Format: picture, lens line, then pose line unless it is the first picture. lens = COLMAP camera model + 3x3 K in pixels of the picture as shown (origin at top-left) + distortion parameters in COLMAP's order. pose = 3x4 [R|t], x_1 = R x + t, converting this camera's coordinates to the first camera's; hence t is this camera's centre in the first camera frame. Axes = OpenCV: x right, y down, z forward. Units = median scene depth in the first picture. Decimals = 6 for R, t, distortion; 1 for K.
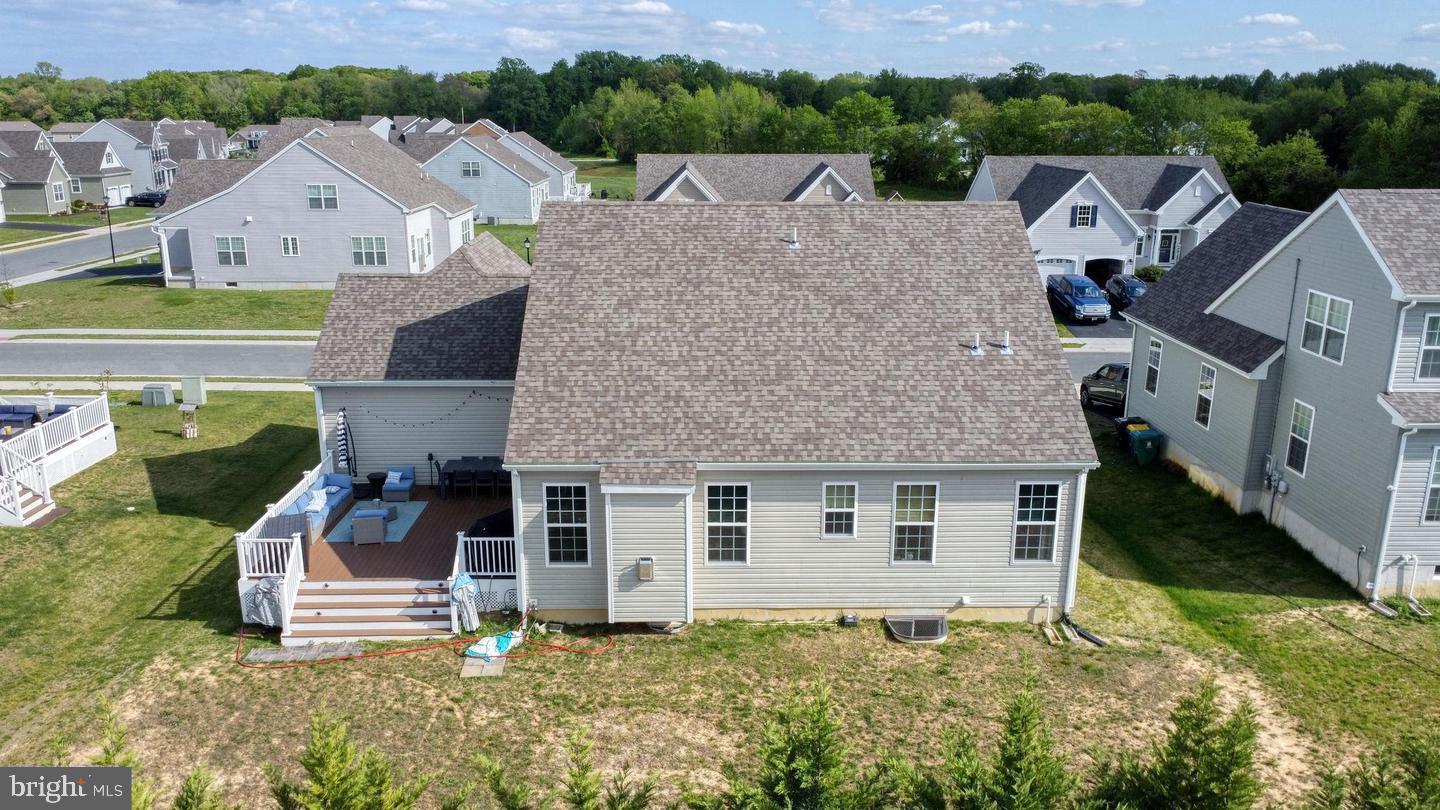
lens RADIAL K [[1075.2, 0, 720.0], [0, 1075.2, 405.0], [0, 0, 1]] dist [-0.003812, -0.001956]
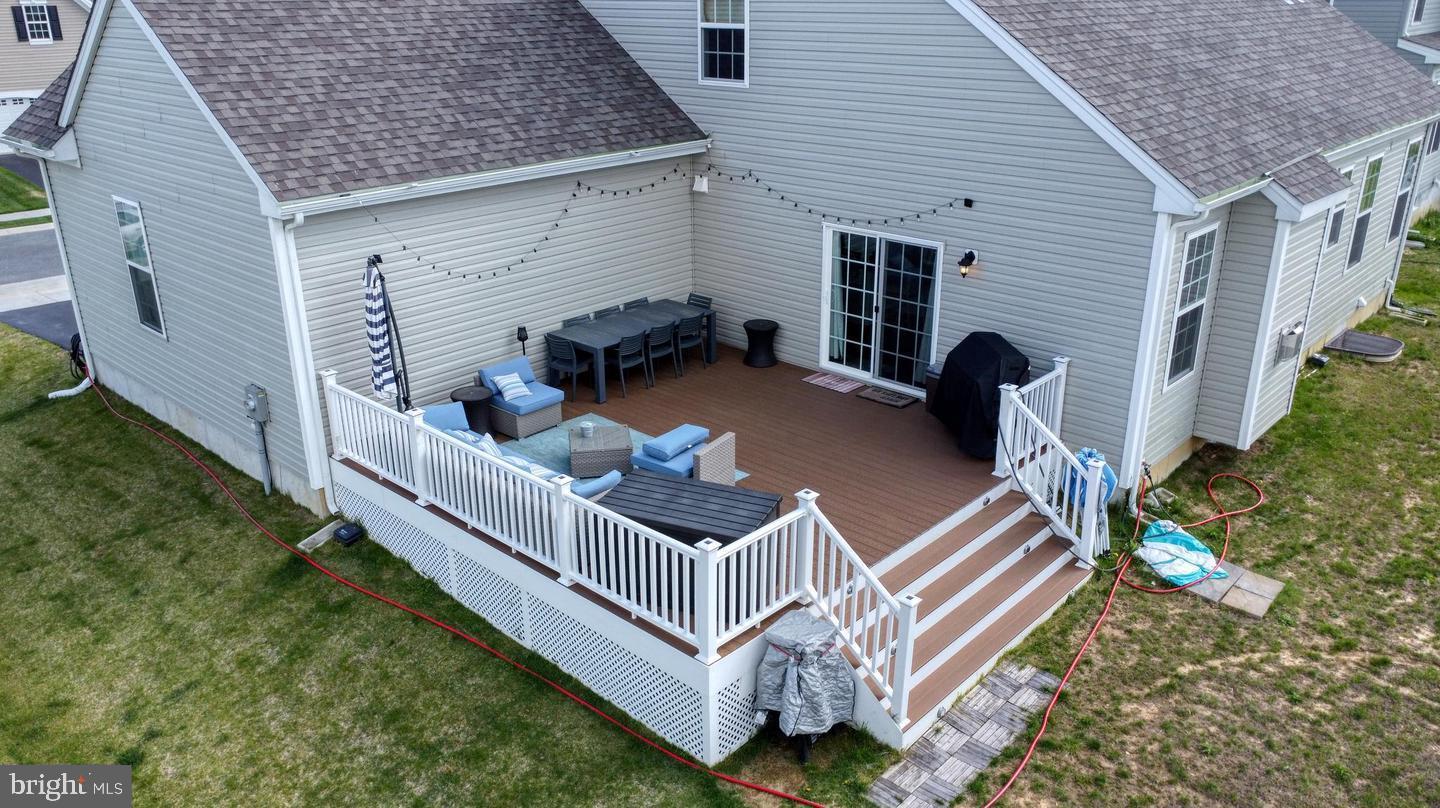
lens RADIAL K [[1075.2, 0, 720.0], [0, 1075.2, 404.0], [0, 0, 1]] dist [-0.003812, -0.001956]
pose [[0.704434, -0.273451, 0.654978, -0.560563], [0.193944, 0.961845, 0.192979, 0.001970], [-0.682758, -0.008912, 0.730591, 0.605772]]
